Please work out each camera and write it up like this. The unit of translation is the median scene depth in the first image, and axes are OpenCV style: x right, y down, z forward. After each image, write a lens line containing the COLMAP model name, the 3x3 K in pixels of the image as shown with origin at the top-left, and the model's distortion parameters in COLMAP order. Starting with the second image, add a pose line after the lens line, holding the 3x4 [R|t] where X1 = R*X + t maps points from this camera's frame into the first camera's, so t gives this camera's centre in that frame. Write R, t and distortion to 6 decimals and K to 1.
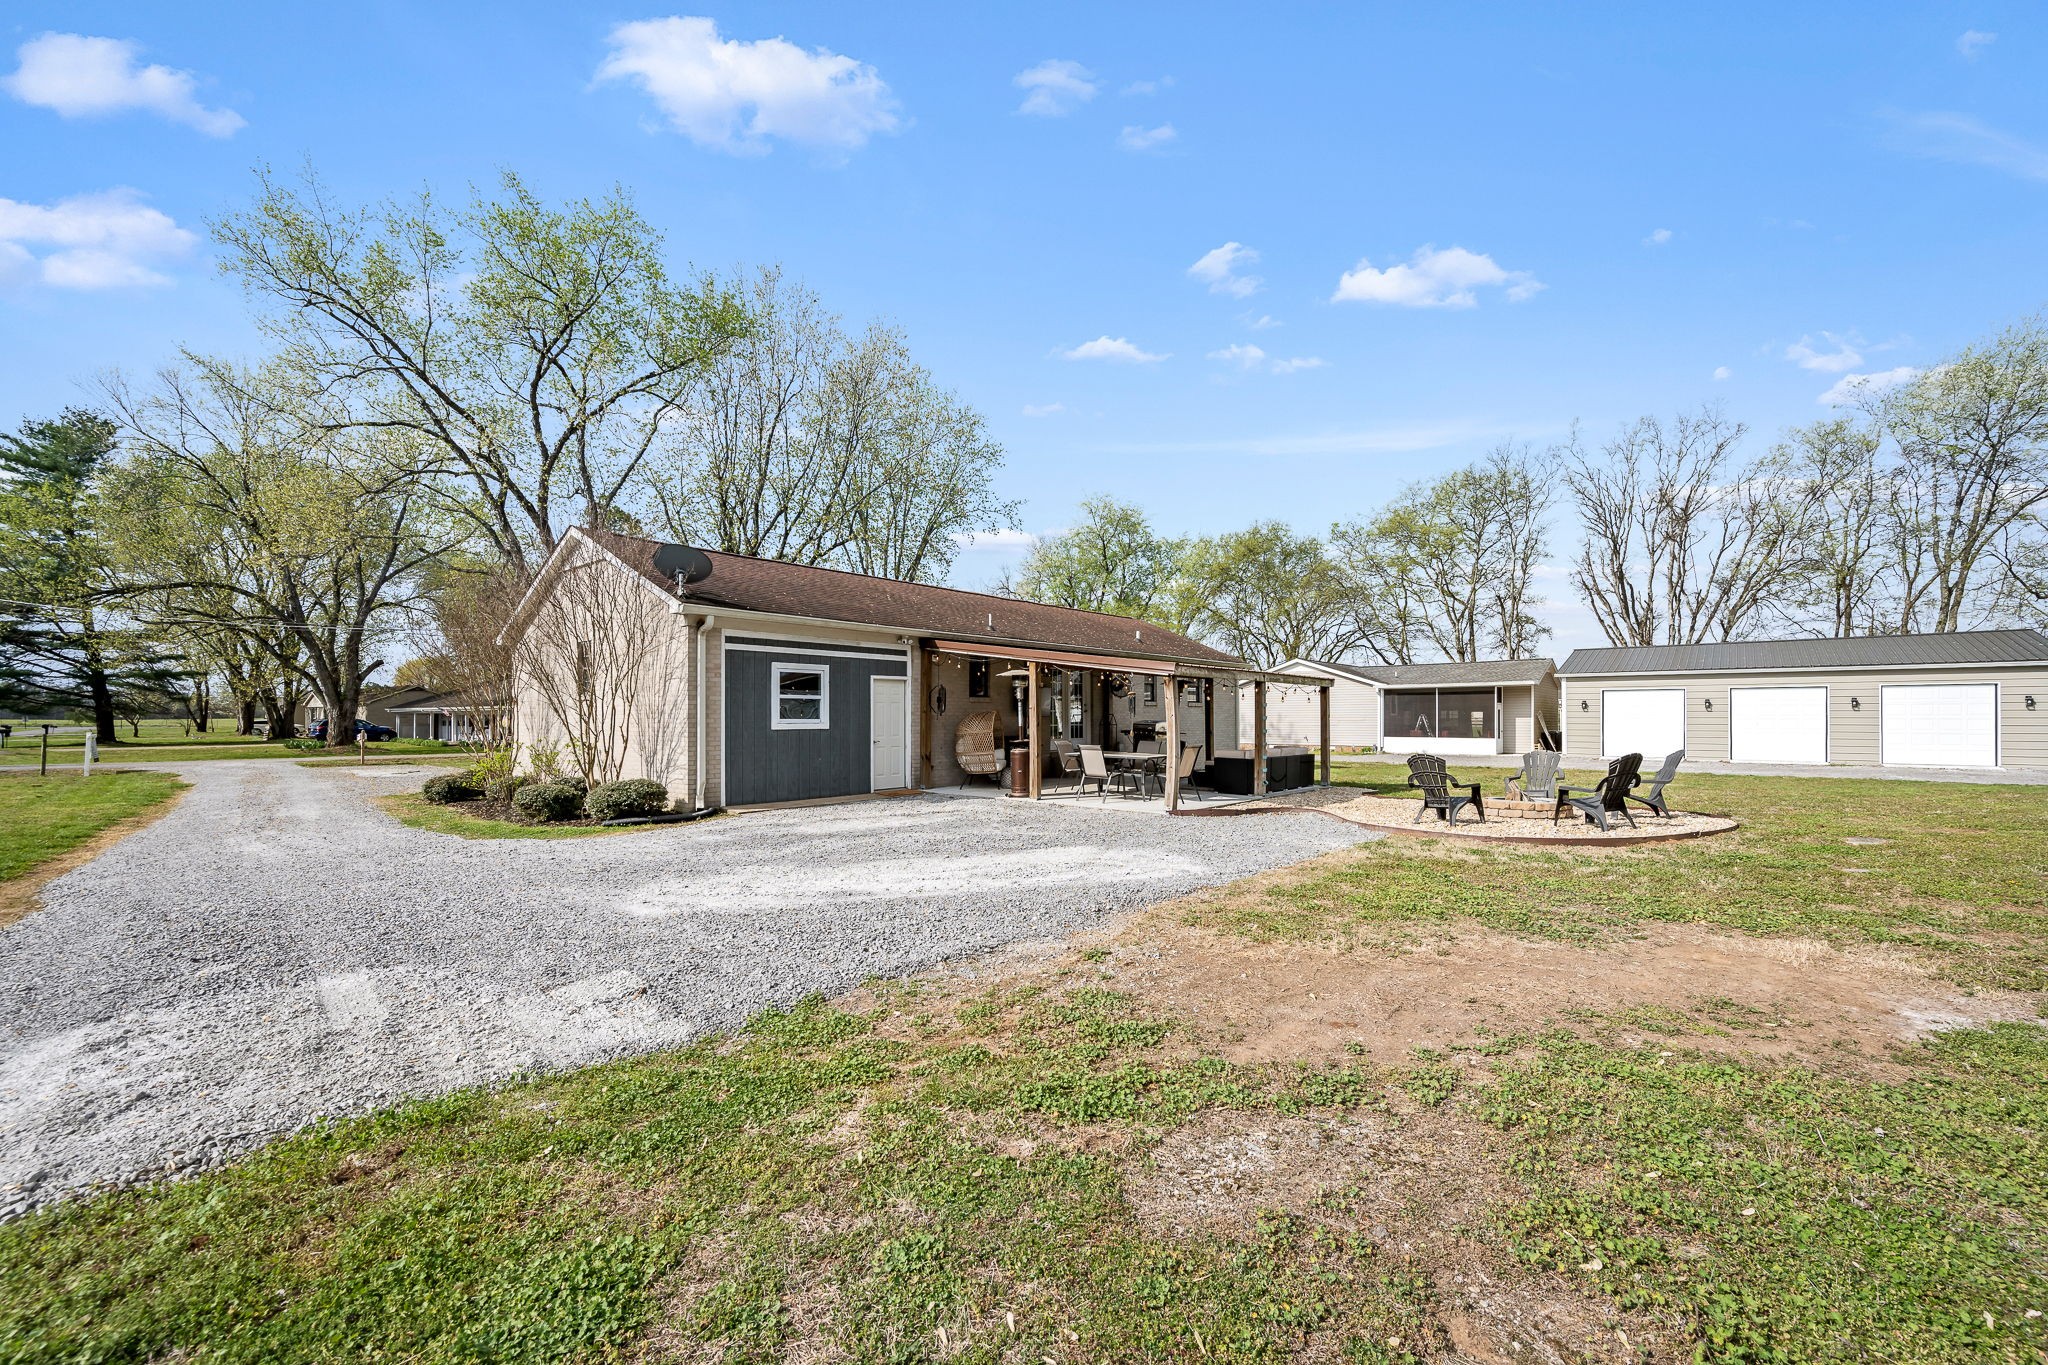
lens RADIAL K [[841.3, 0, 1041.6], [0, 841.3, 688.6], [0, 0, 1]] dist [-0.004395, 0.001102]
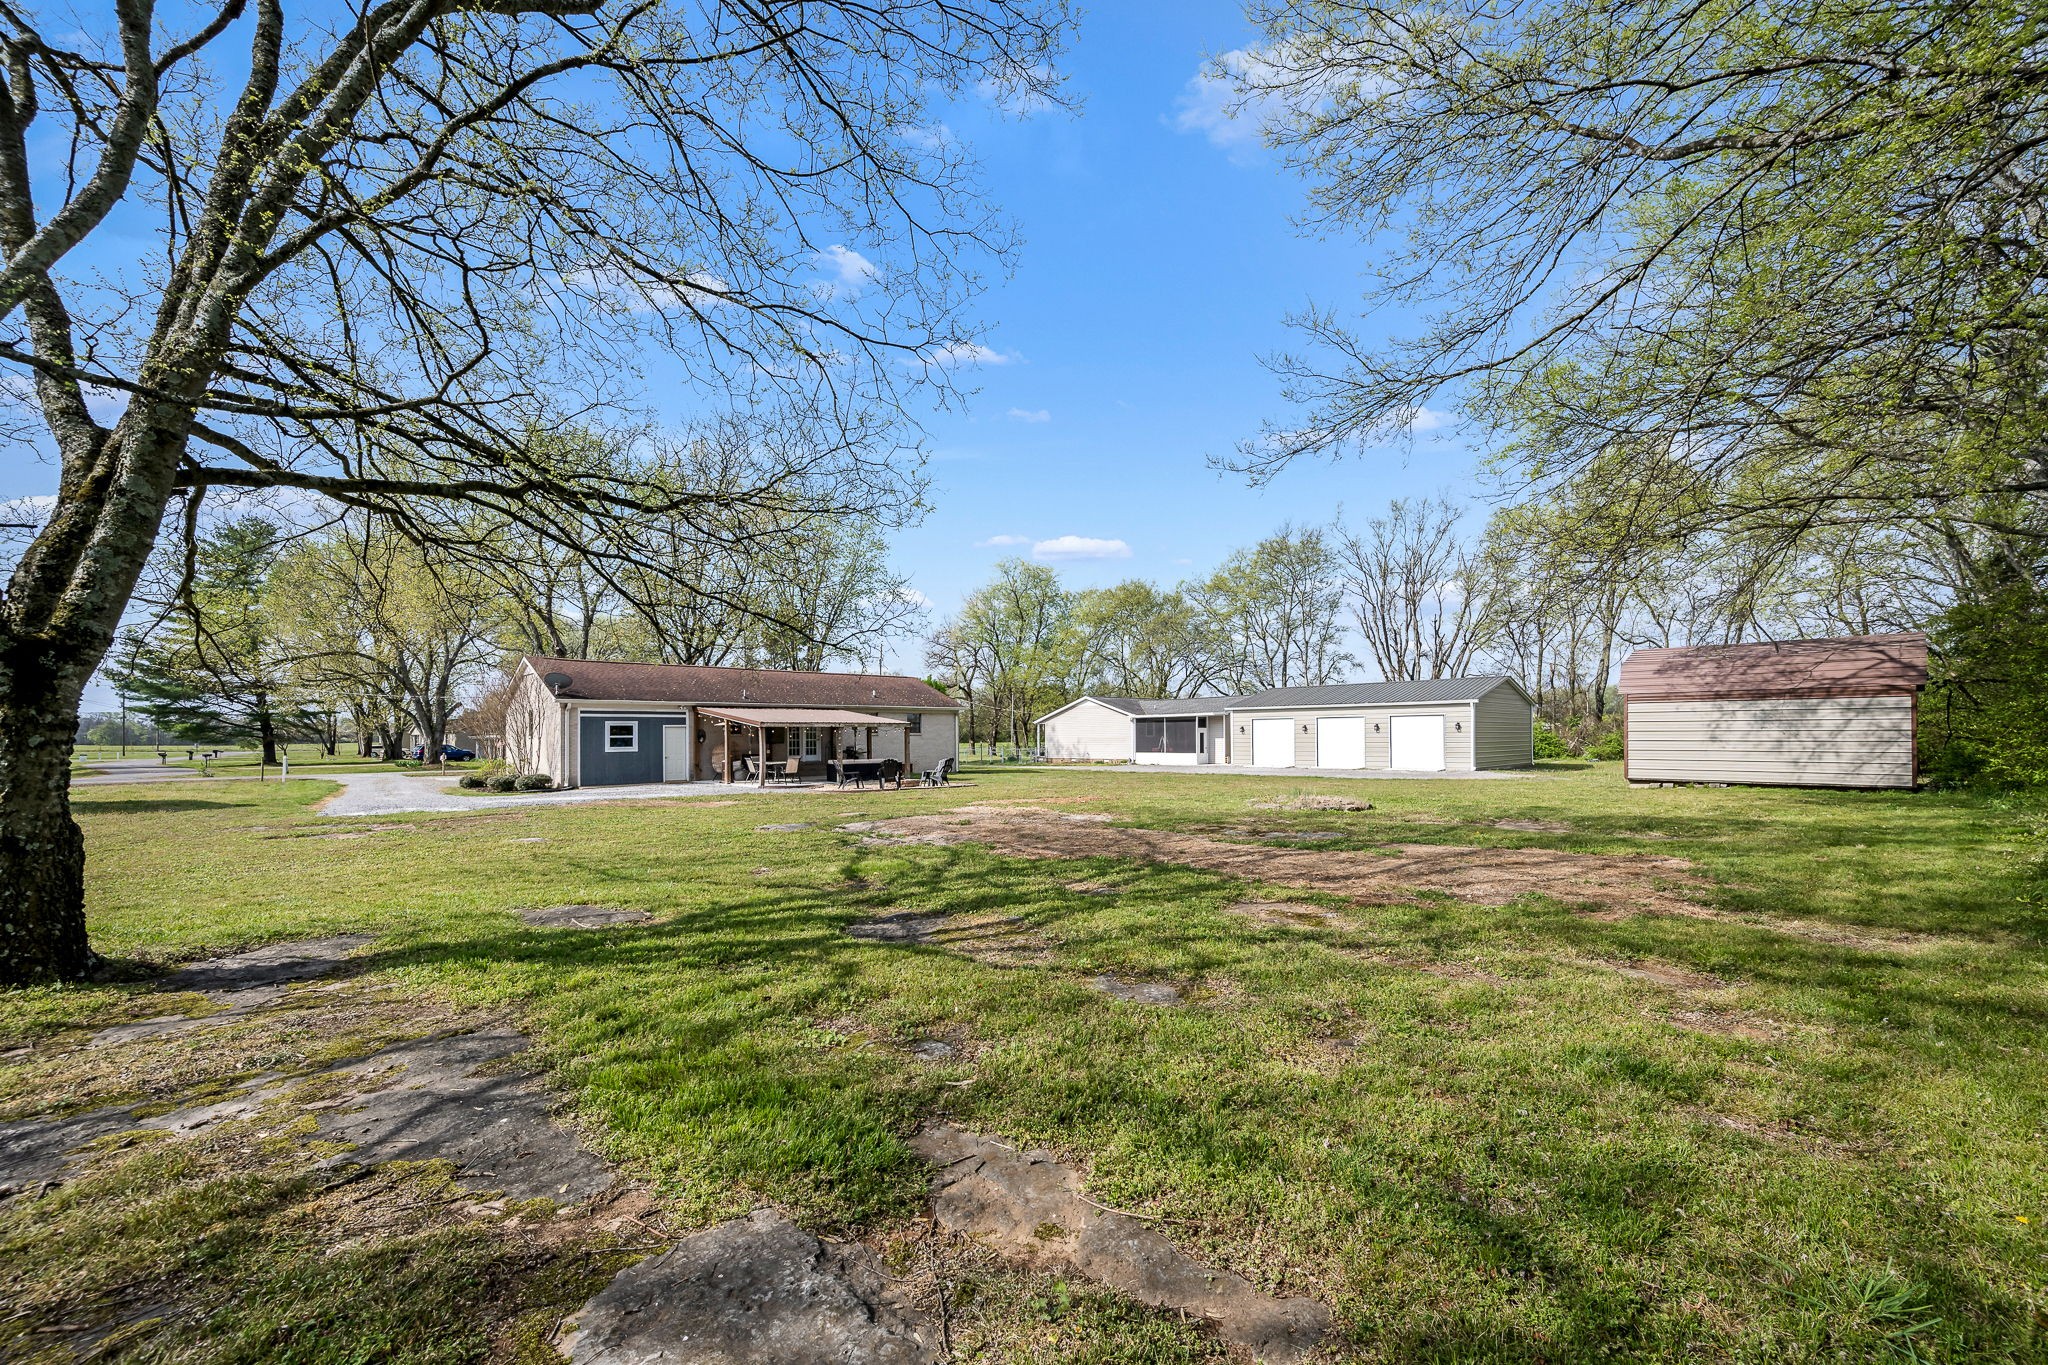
lens RADIAL K [[841.3, 0, 1051.5], [0, 841.3, 694.7], [0, 0, 1]] dist [-0.004395, 0.001102]
pose [[0.997493, -0.012341, -0.069675, 0.373413], [0.011459, 0.999849, -0.013033, -0.022059], [0.069825, 0.012202, 0.997485, -0.415280]]
